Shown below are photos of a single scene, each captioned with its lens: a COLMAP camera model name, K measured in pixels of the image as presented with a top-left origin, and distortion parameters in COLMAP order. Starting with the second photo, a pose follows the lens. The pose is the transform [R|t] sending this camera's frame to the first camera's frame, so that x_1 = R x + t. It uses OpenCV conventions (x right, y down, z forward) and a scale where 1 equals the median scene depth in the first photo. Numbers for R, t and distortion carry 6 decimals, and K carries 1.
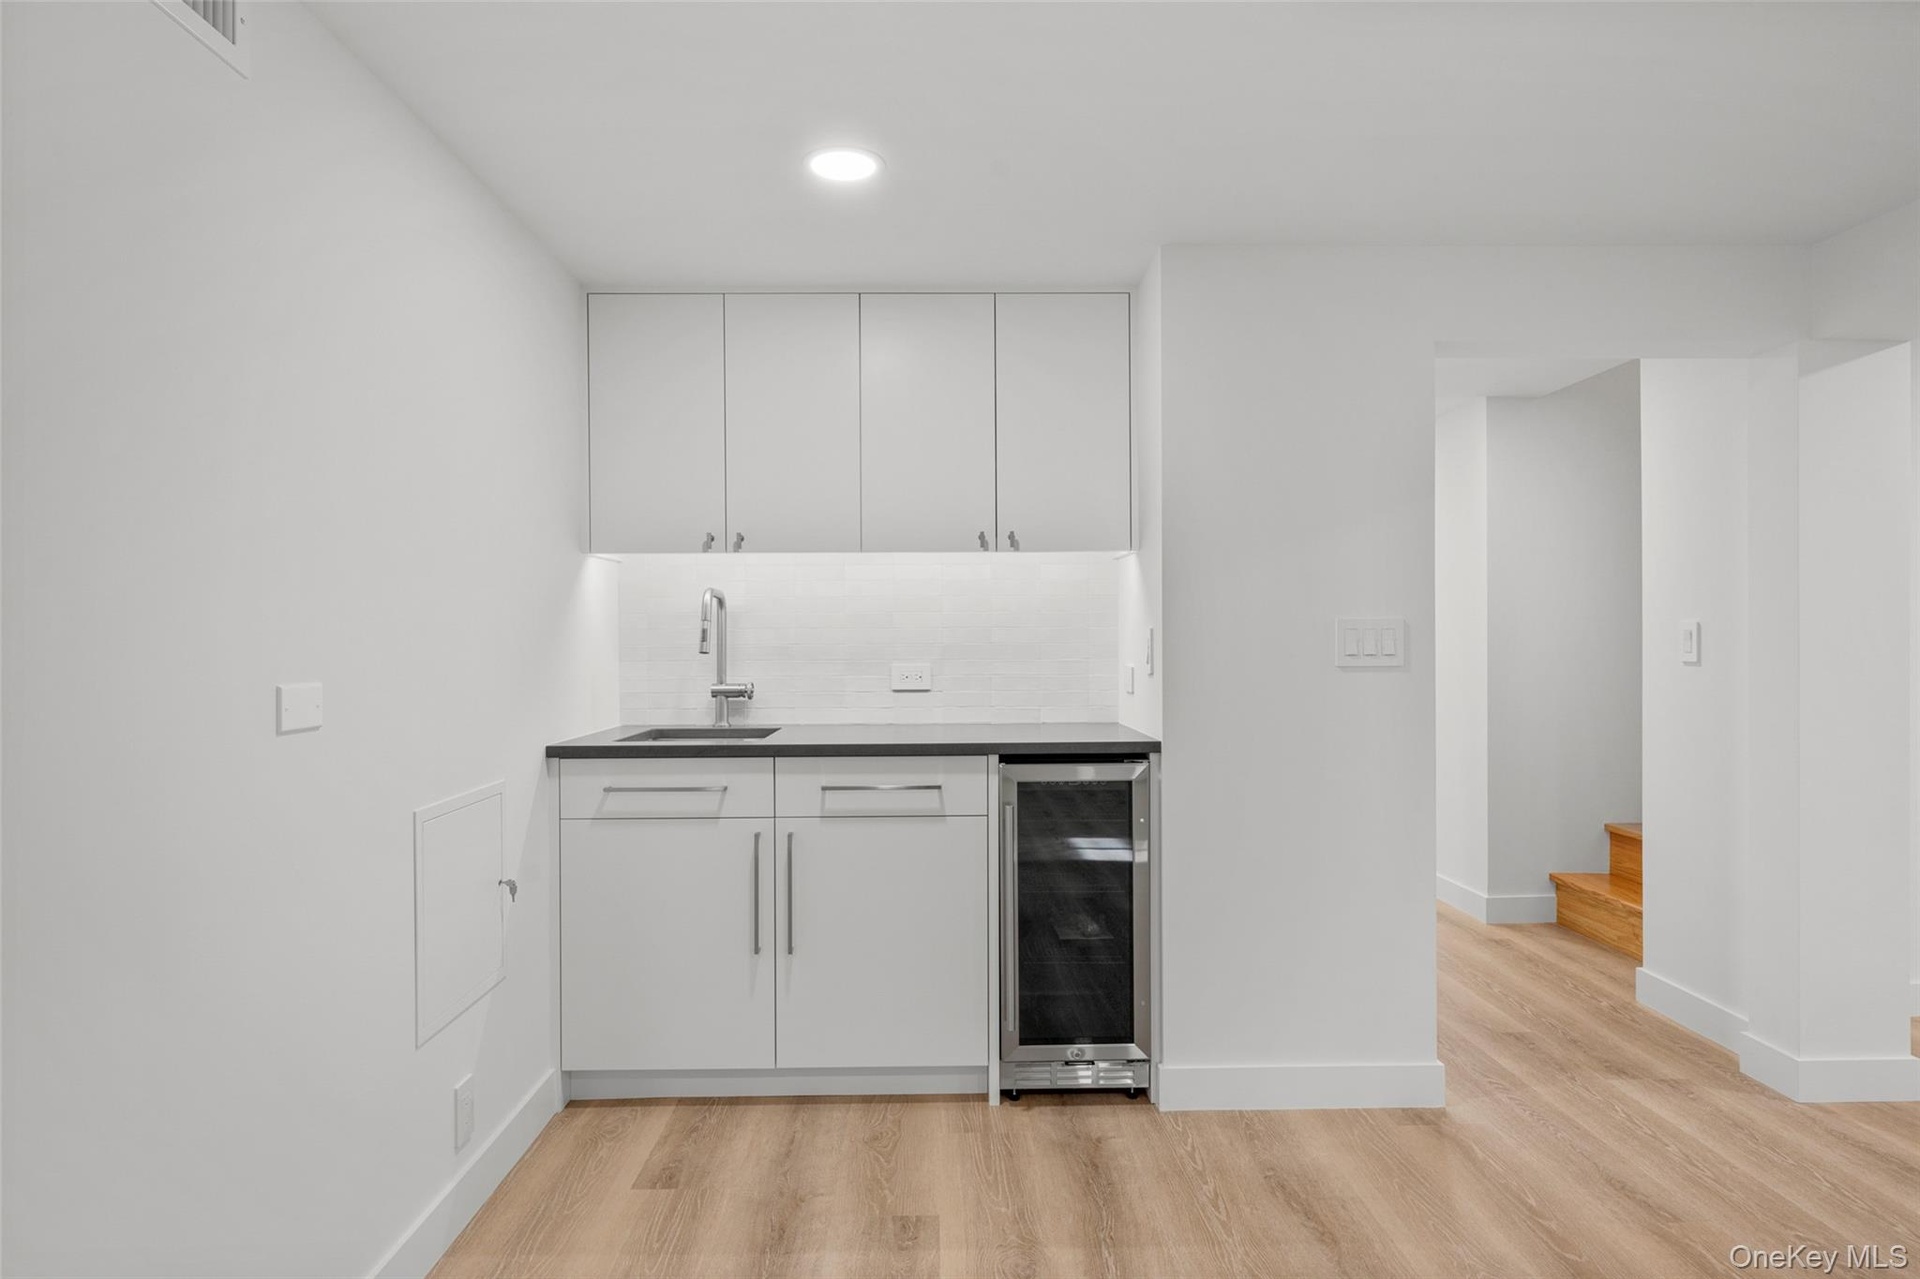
lens RADIAL K [[1015.9, 0, 967.3], [0, 1015.9, 644.5], [0, 0, 1]] dist [-0.001845, -0.000055]
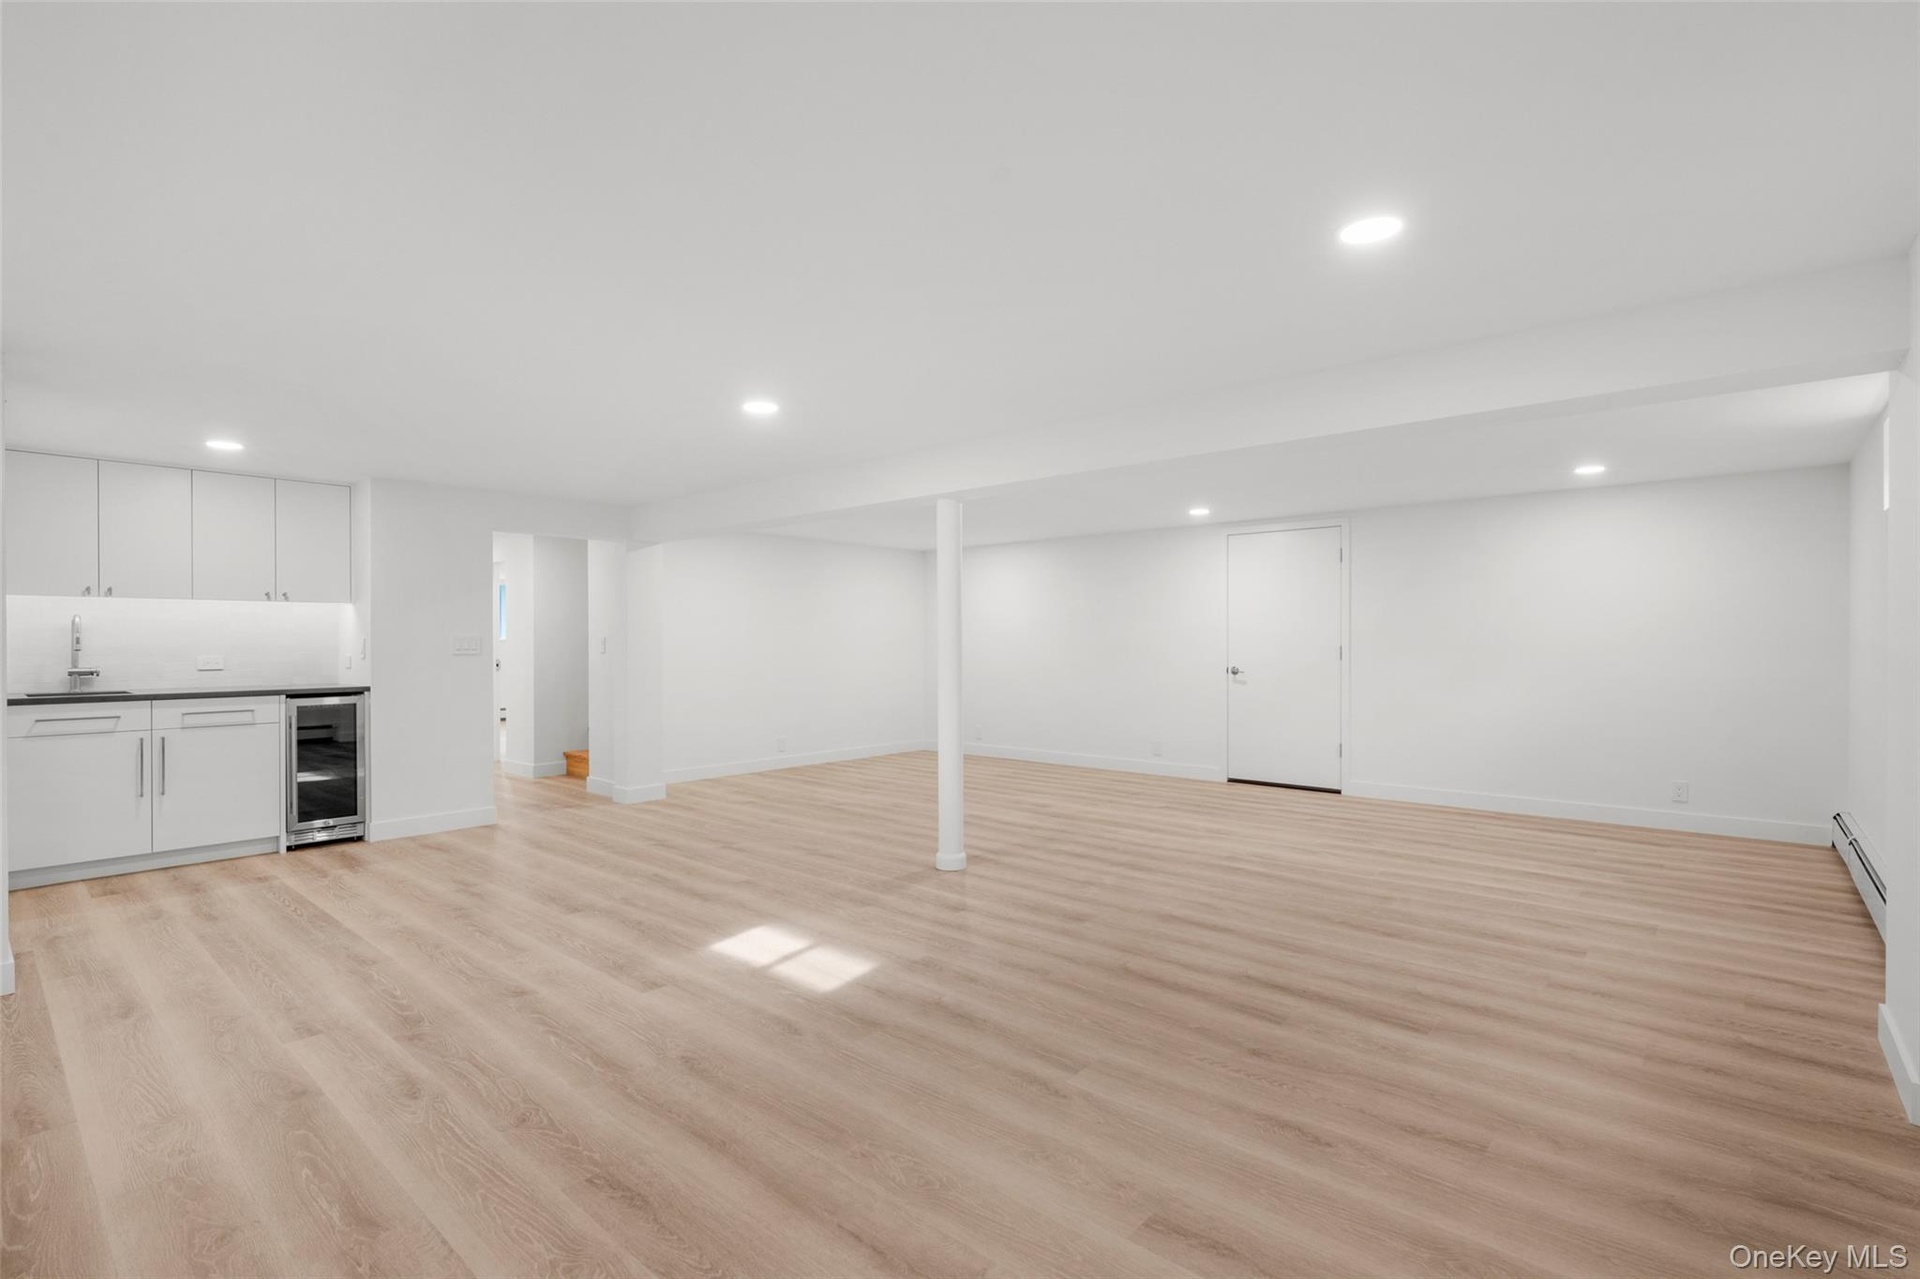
lens RADIAL K [[889.0, 0, 967.6], [0, 889.0, 646.1], [0, 0, 1]] dist [-0.006082, 0.000412]
pose [[0.656637, -0.000926, 0.754206, -0.447387], [0.000397, 1.000000, 0.000881, 0.000345], [-0.754207, -0.000279, 0.656637, -1.388036]]
